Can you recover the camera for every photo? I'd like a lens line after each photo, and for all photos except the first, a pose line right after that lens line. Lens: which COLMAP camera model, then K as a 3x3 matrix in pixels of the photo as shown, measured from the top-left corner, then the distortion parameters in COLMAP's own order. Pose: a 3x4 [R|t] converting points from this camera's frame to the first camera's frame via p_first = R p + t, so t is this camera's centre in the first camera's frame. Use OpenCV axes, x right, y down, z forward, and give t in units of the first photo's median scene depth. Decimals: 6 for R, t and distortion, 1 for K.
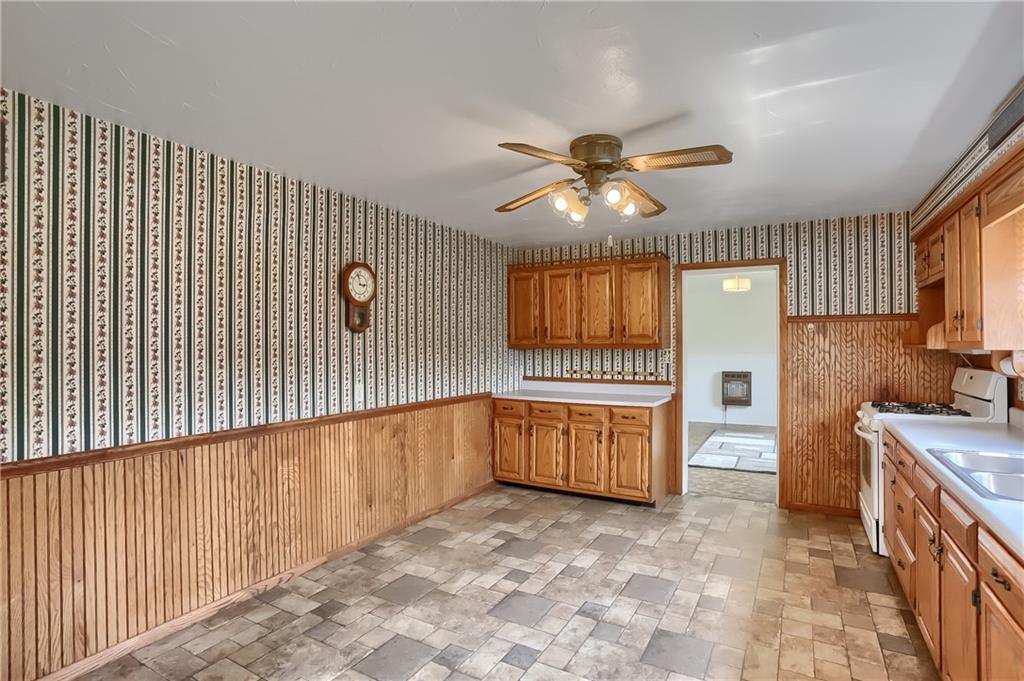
lens RADIAL K [[505.5, 0, 505.8], [0, 505.5, 347.3], [0, 0, 1]] dist [-0.081859, 0.039861]
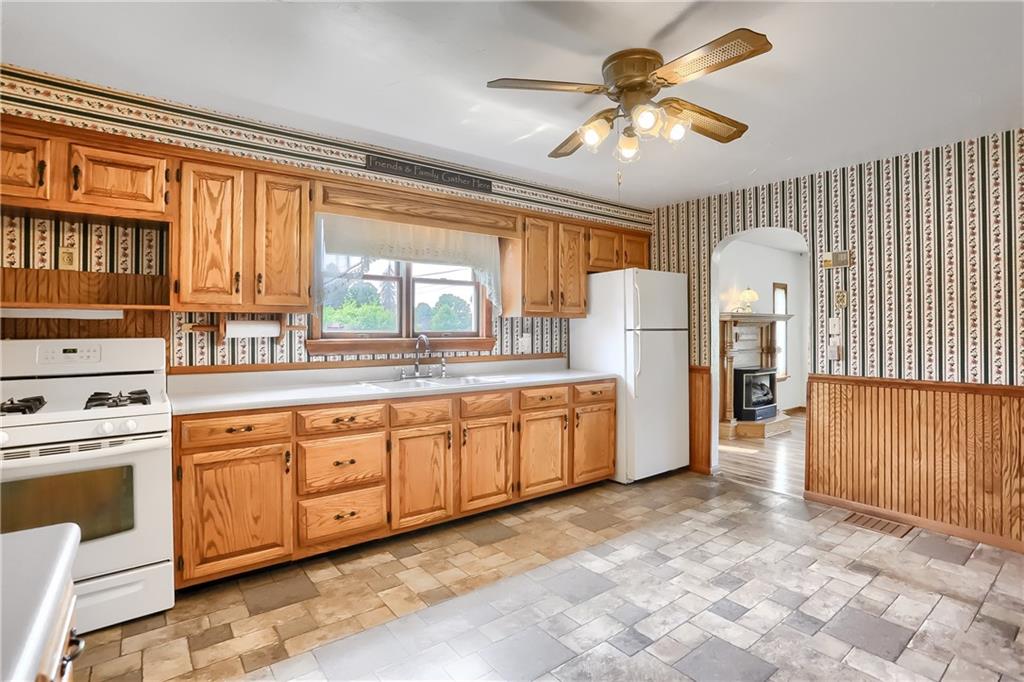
lens RADIAL K [[516.1, 0, 543.4], [0, 516.1, 328.2], [0, 0, 1]] dist [-0.077447, 0.042177]
pose [[-0.944701, 0.008296, 0.327829, 0.025534], [0.007858, 0.999966, -0.002662, 0.026970], [-0.327840, 0.000061, -0.944733, 1.118170]]
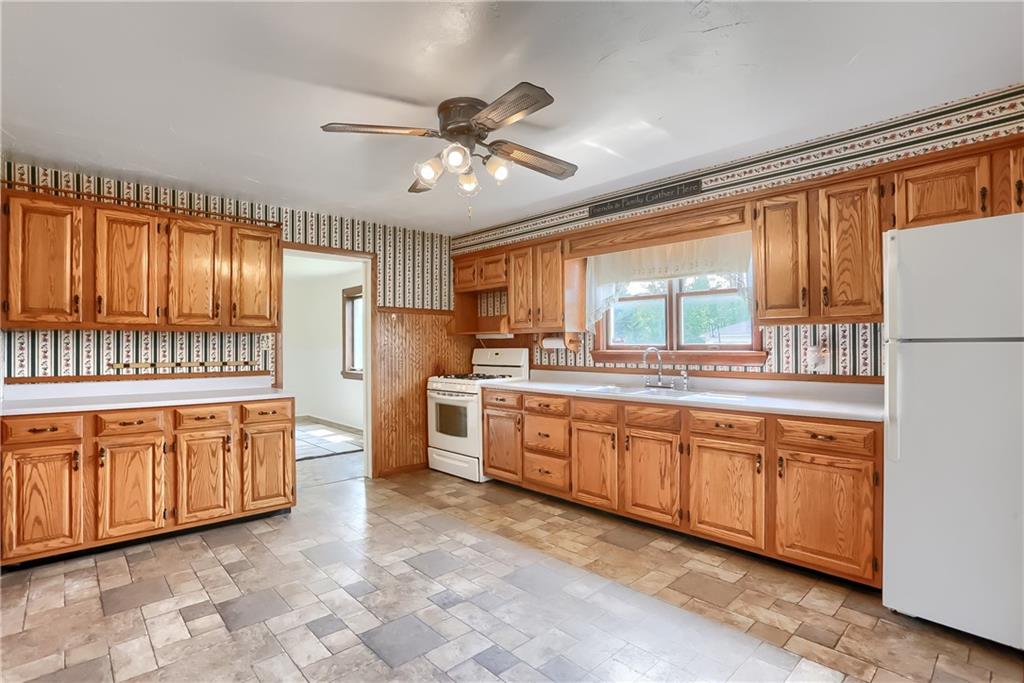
lens RADIAL K [[505.5, 0, 505.8], [0, 505.5, 348.3], [0, 0, 1]] dist [-0.081859, 0.039861]
pose [[0.287547, -0.000037, 0.957767, -0.434649], [0.005239, 0.999985, -0.001534, 0.035798], [-0.957752, 0.005458, 0.287543, 0.386072]]
